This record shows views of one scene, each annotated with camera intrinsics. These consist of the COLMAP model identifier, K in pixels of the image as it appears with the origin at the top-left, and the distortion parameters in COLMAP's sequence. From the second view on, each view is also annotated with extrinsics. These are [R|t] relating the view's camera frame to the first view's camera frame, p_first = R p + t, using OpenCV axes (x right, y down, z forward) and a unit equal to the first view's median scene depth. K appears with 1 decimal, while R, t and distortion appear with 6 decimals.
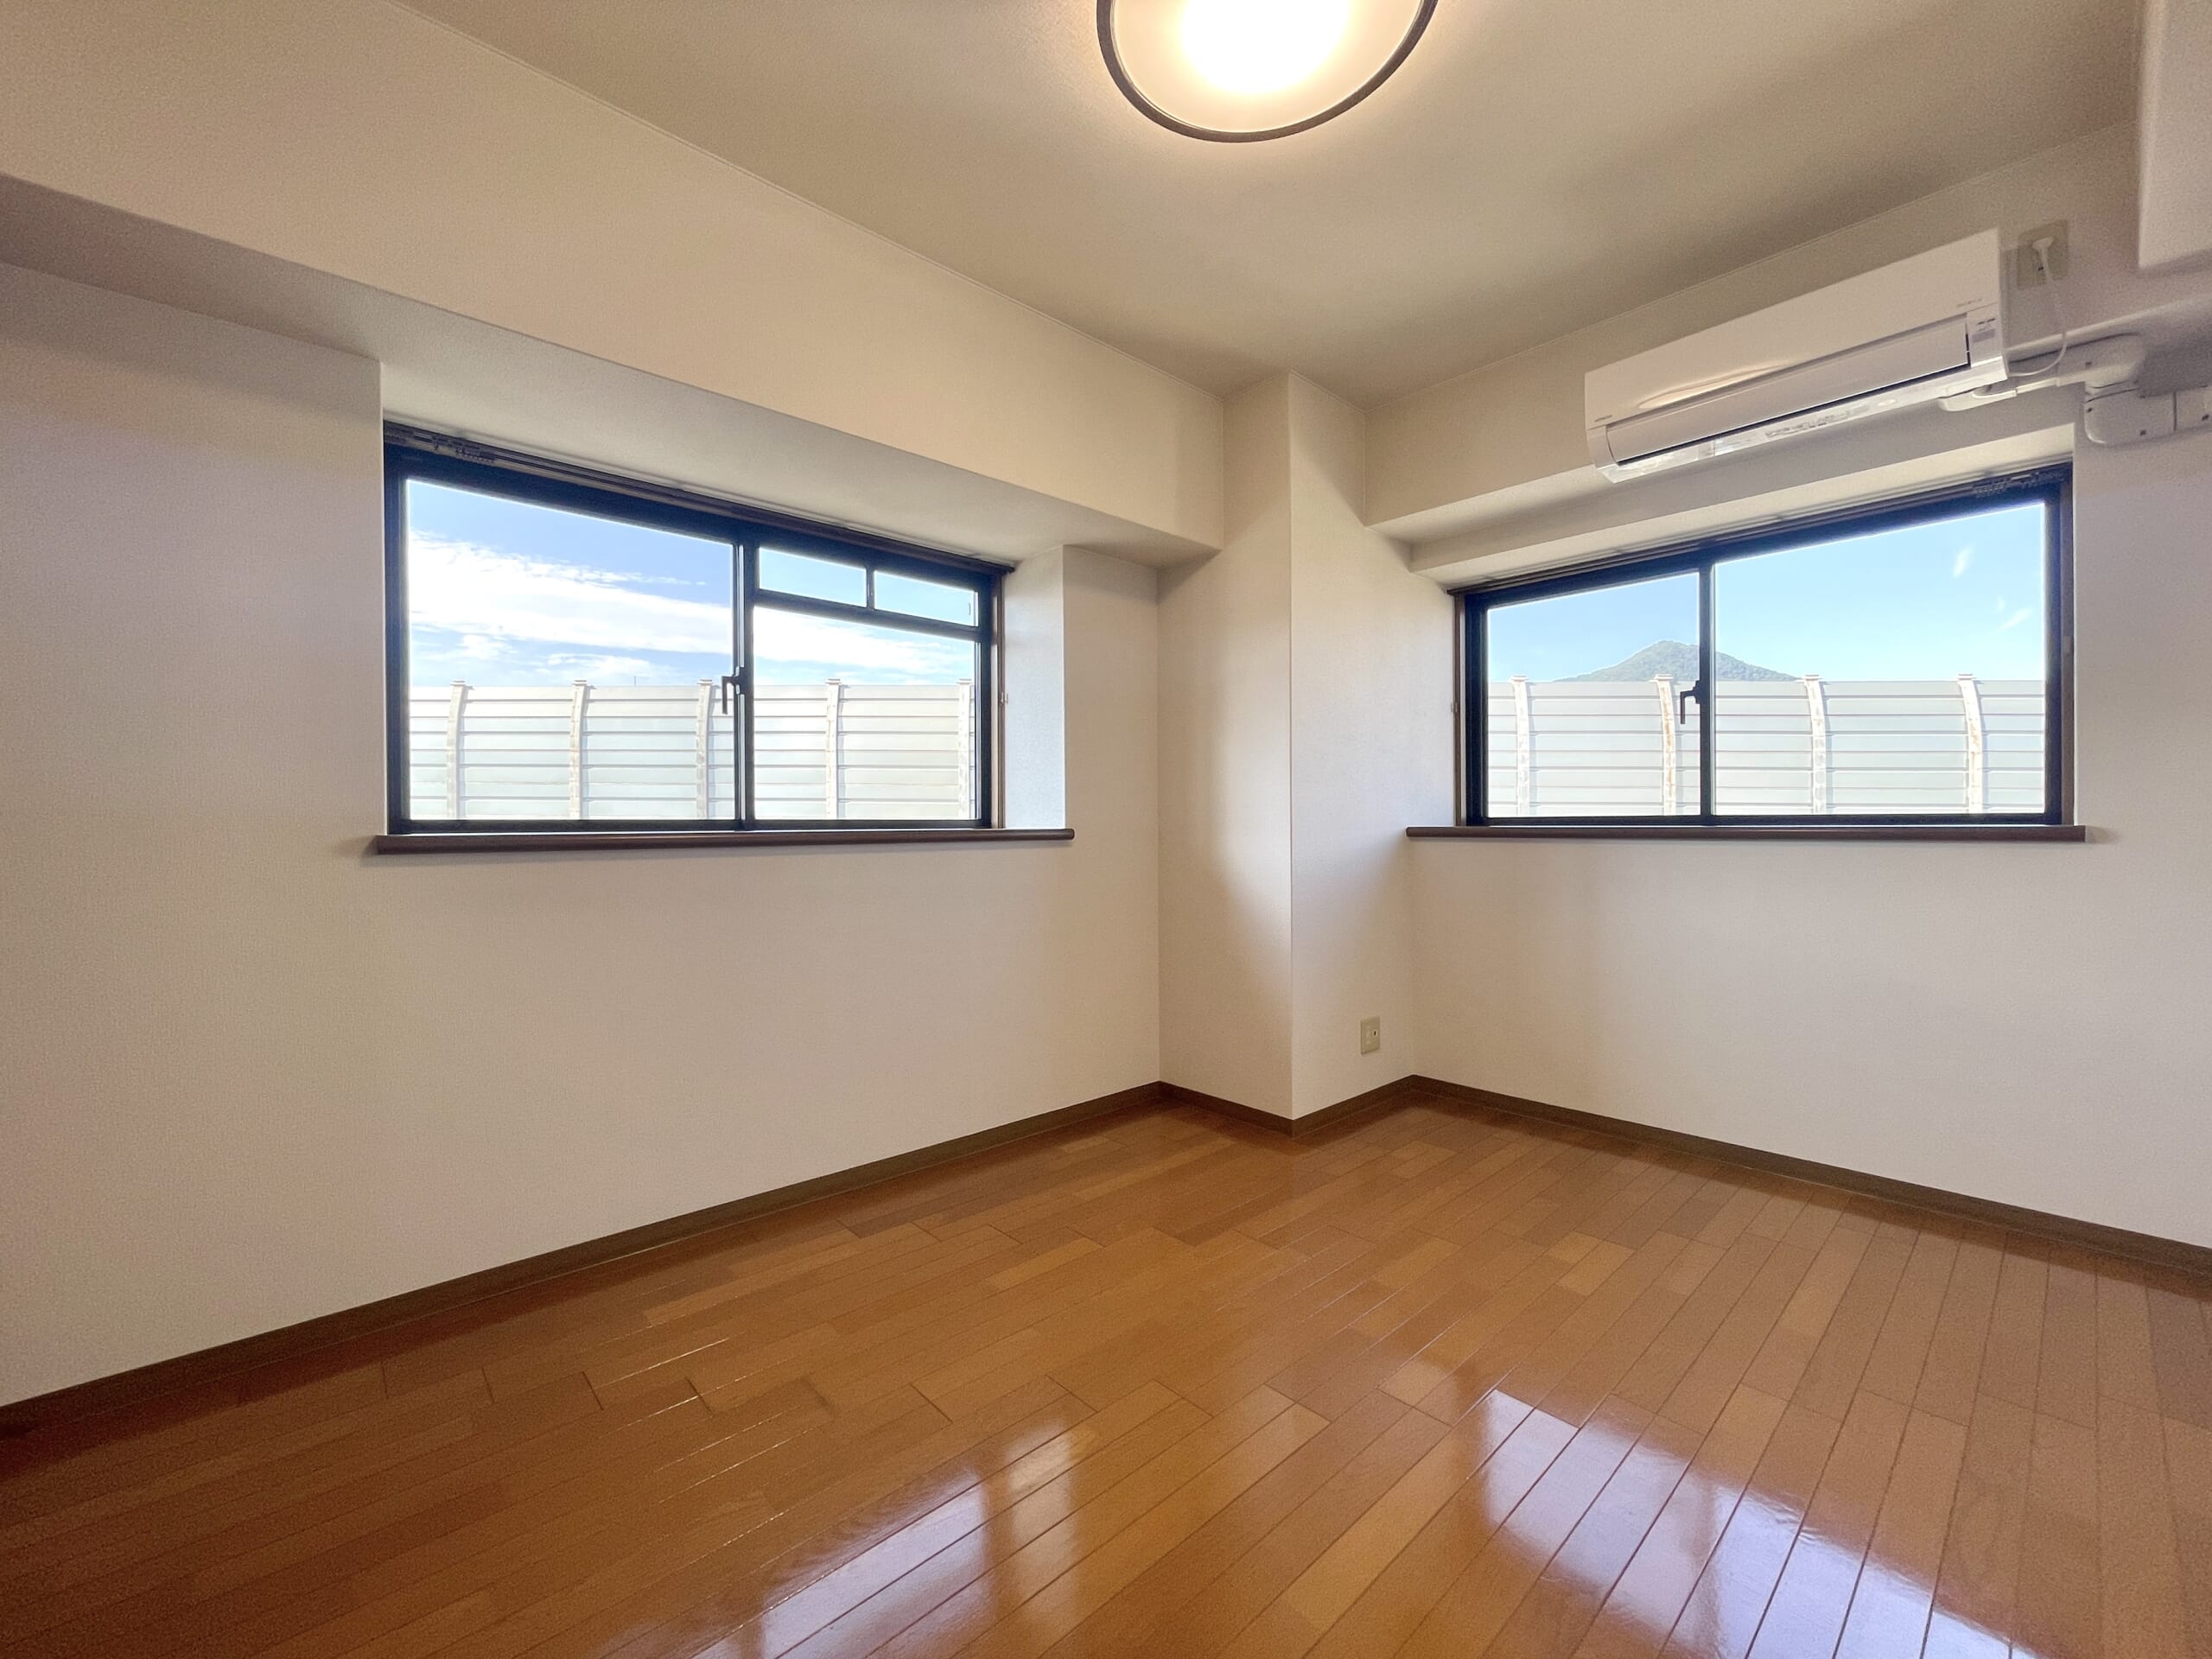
lens RADIAL K [[896.0, 0, 1104.6], [0, 896.0, 821.4], [0, 0, 1]] dist [0.013120, 0.002100]
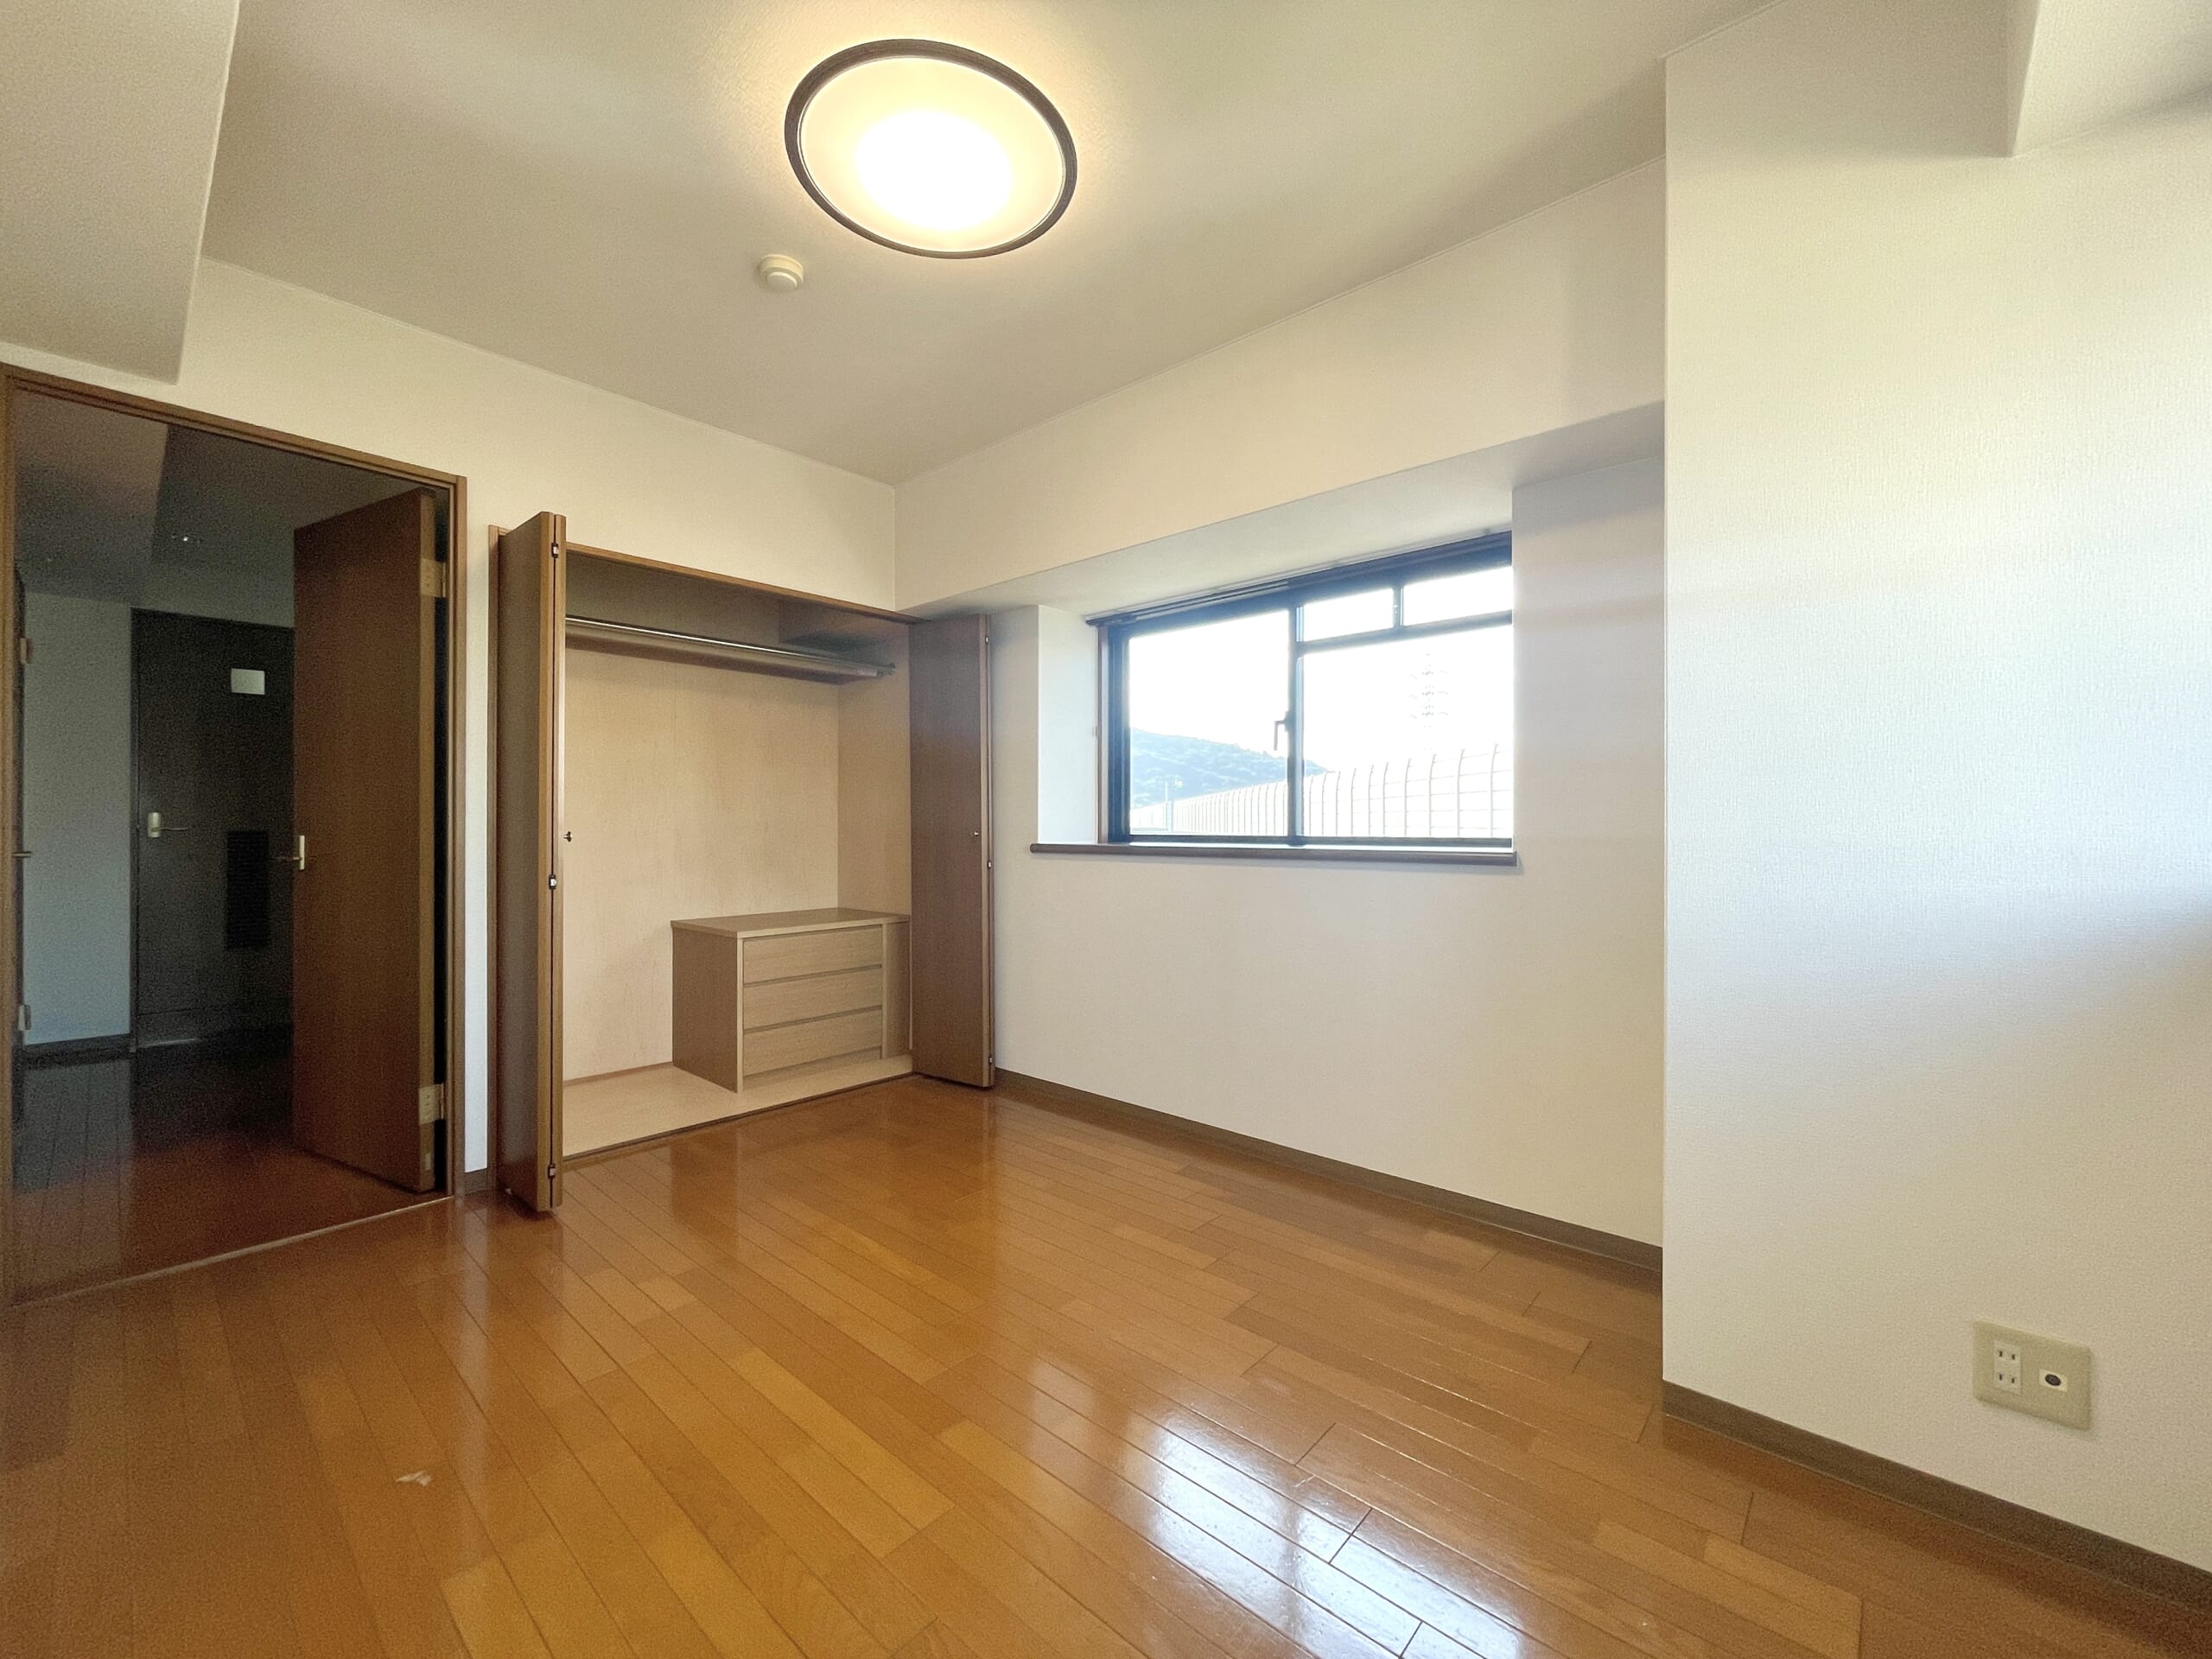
lens RADIAL K [[896.0, 0, 1103.0], [0, 896.0, 831.2], [0, 0, 1]] dist [0.013120, 0.002100]
pose [[0.110664, -0.000279, -0.993858, 0.767622], [-0.013241, 0.999911, -0.001755, -0.002571], [0.993770, 0.013354, 0.110650, 0.617116]]
